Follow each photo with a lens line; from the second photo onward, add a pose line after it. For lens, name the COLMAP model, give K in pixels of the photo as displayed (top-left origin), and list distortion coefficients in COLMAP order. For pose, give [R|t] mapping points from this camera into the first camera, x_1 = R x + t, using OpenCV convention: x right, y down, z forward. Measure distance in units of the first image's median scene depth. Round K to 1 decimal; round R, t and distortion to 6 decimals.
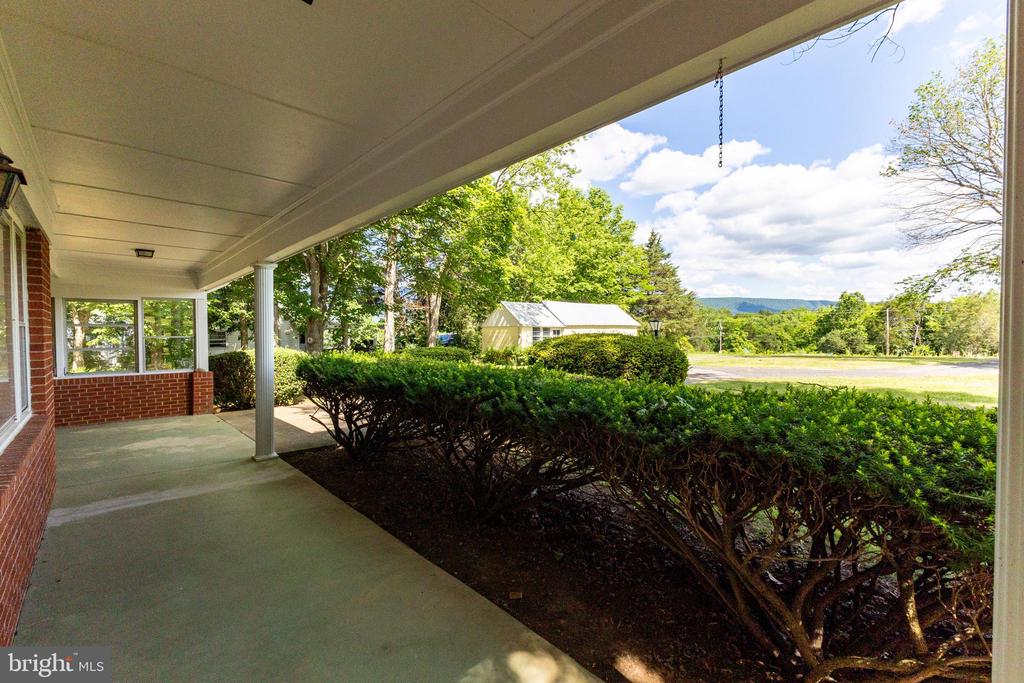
lens RADIAL K [[441.7, 0, 512.0], [0, 441.7, 341.5], [0, 0, 1]] dist [0.016883, -0.005007]
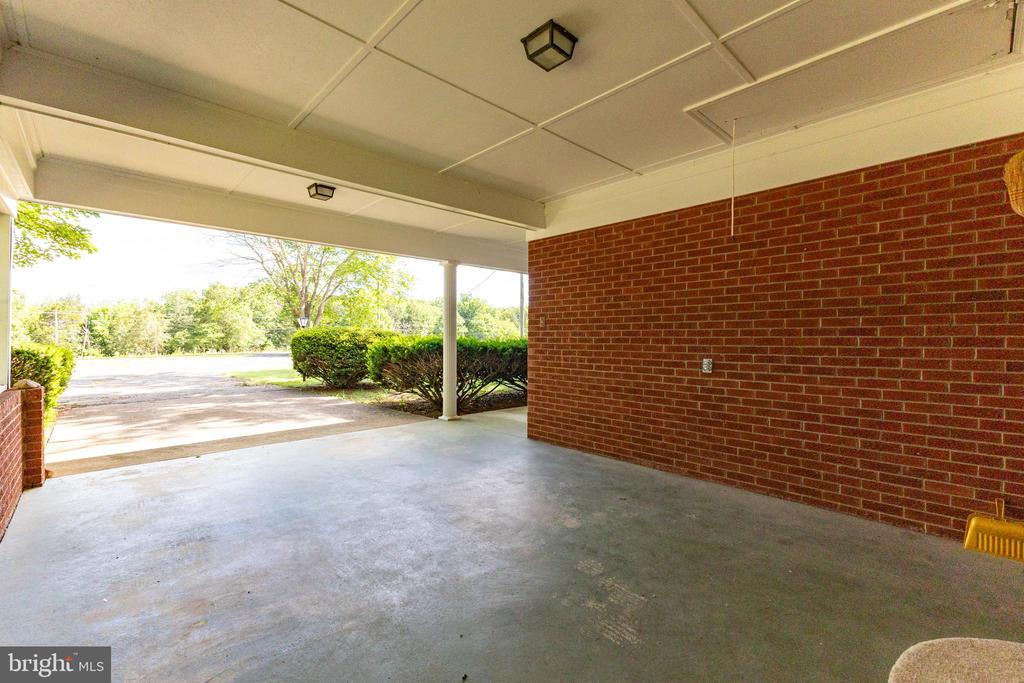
lens RADIAL K [[441.7, 0, 512.0], [0, 441.7, 341.5], [0, 0, 1]] dist [0.016883, -0.005007]
pose [[-0.015455, -0.002489, 0.999877, -0.504994], [0.014661, 0.999889, 0.002715, 0.012775], [-0.999773, 0.014701, -0.015417, 0.237361]]
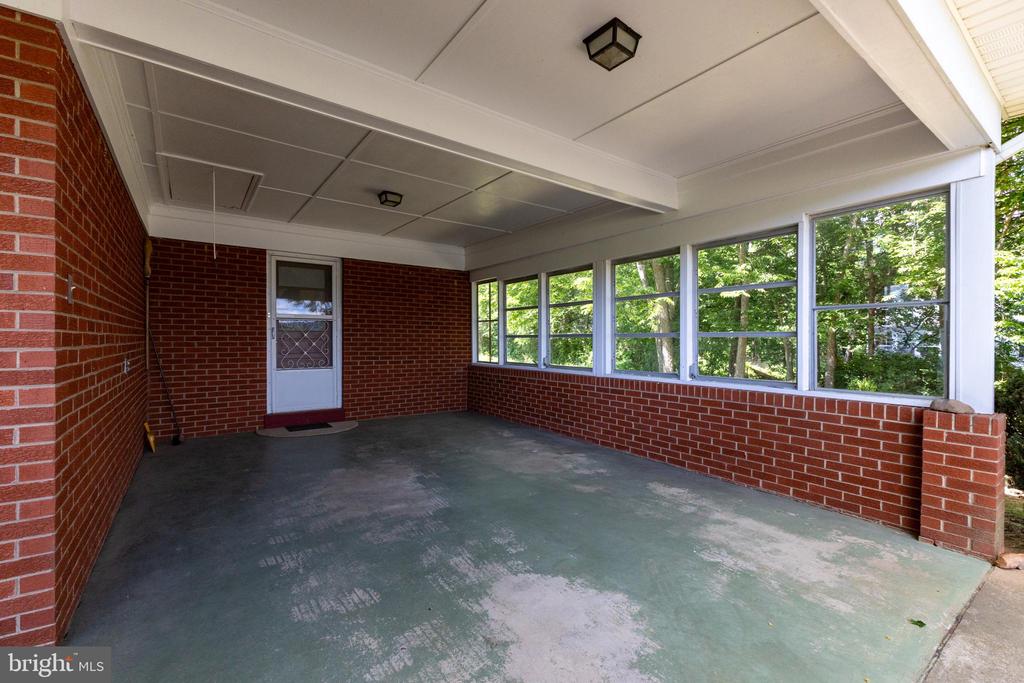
lens RADIAL K [[441.7, 0, 512.0], [0, 441.7, 341.5], [0, 0, 1]] dist [0.016883, -0.005007]
pose [[-0.121584, 0.008765, -0.992542, -0.154851], [-0.022610, 0.999677, 0.011597, 0.009947], [0.992324, 0.023851, -0.121346, 0.322306]]
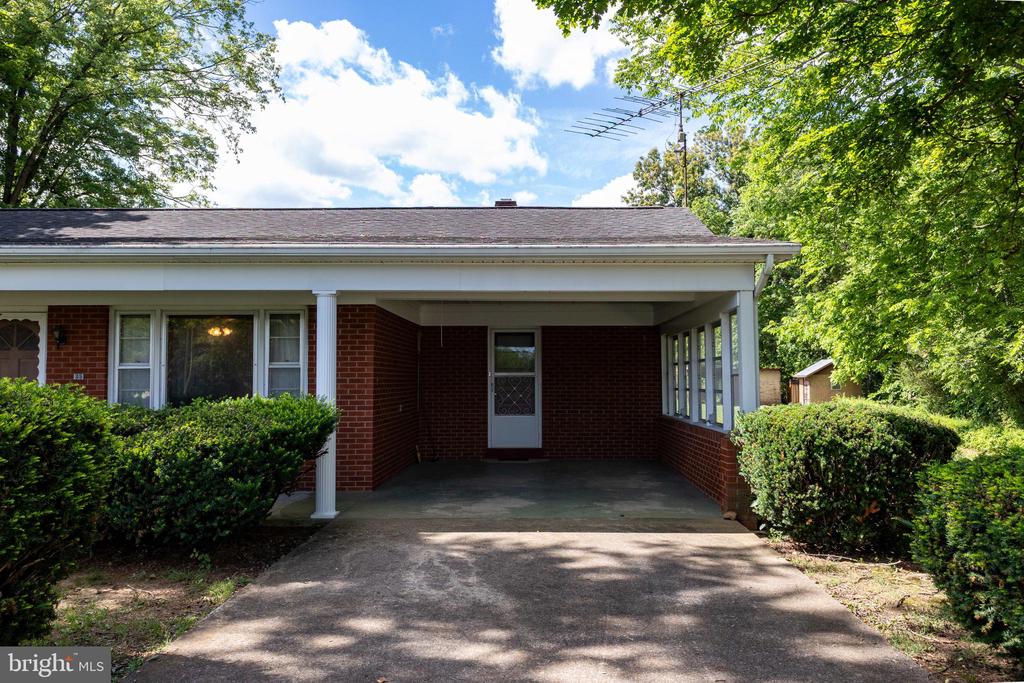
lens RADIAL K [[852.7, 0, 540.7], [0, 852.7, 346.9], [0, 0, 1]] dist [0.035255, -0.002030]
pose [[-0.676182, -0.022164, -0.736401, 0.110772], [-0.008336, 0.999714, -0.022436, -0.008725], [0.736687, -0.009032, -0.676174, 0.686412]]
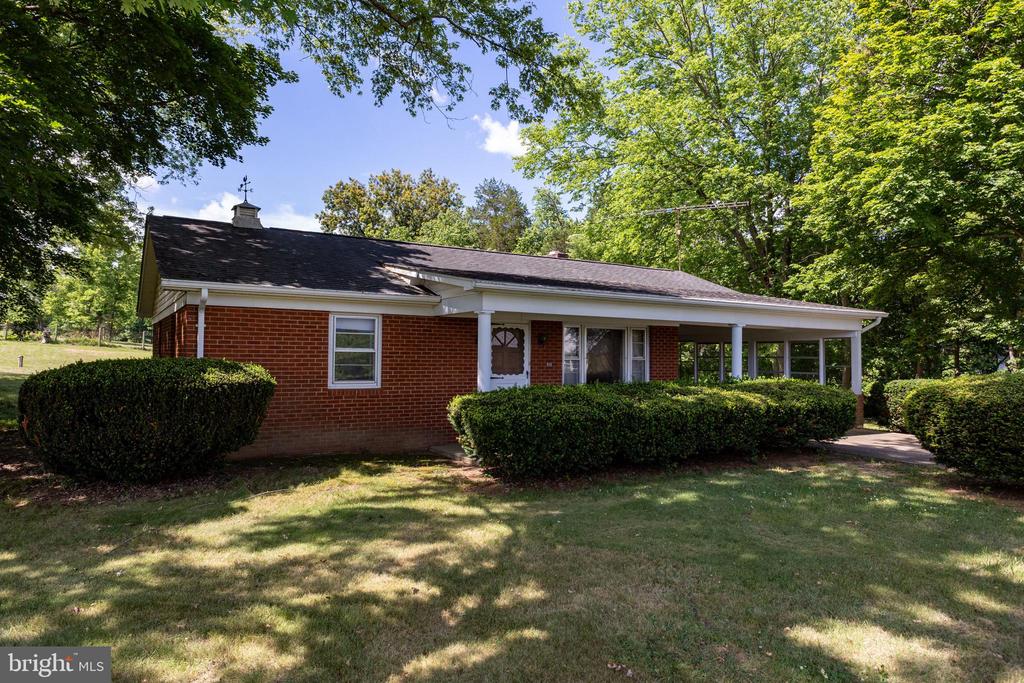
lens RADIAL K [[646.3, 0, 512.0], [0, 646.3, 341.5], [0, 0, 1]] dist [-0.000717, -0.000025]
pose [[-0.186893, -0.018710, -0.982202, 0.588565], [-0.031073, 0.999431, -0.013126, -0.013730], [0.981889, 0.028067, -0.187368, 0.169734]]
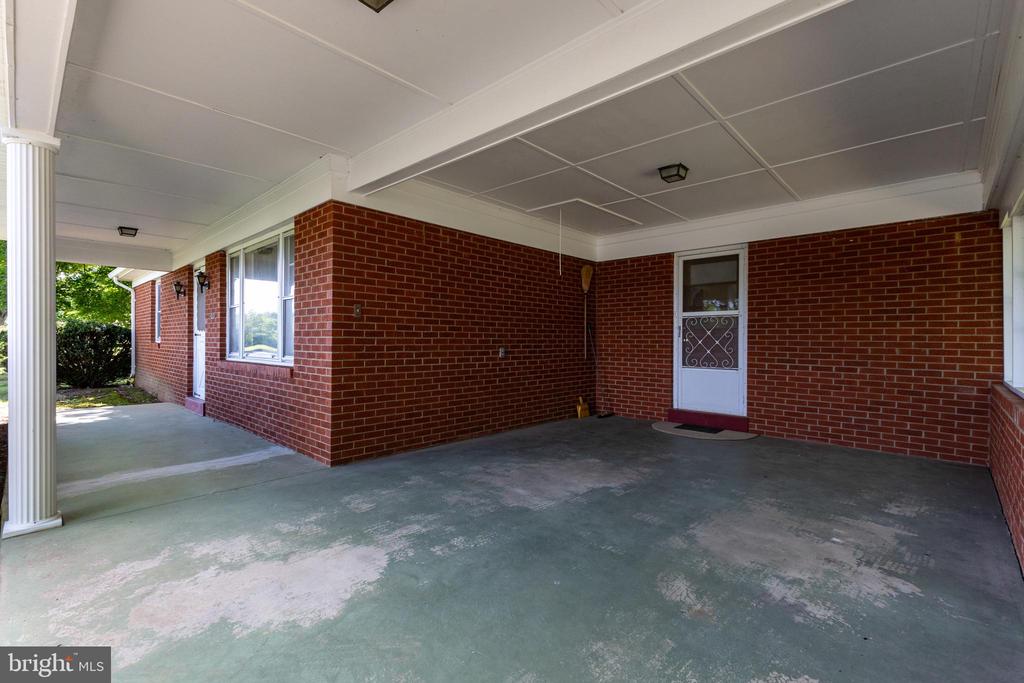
lens RADIAL K [[451.8, 0, 512.0], [0, 451.8, 341.5], [0, 0, 1]] dist [0.009452, -0.000152]
pose [[-0.997487, -0.000528, -0.070848, -0.296912], [-0.002074, 0.999761, 0.021742, 0.011818], [0.070819, 0.021834, -0.997250, 0.436075]]
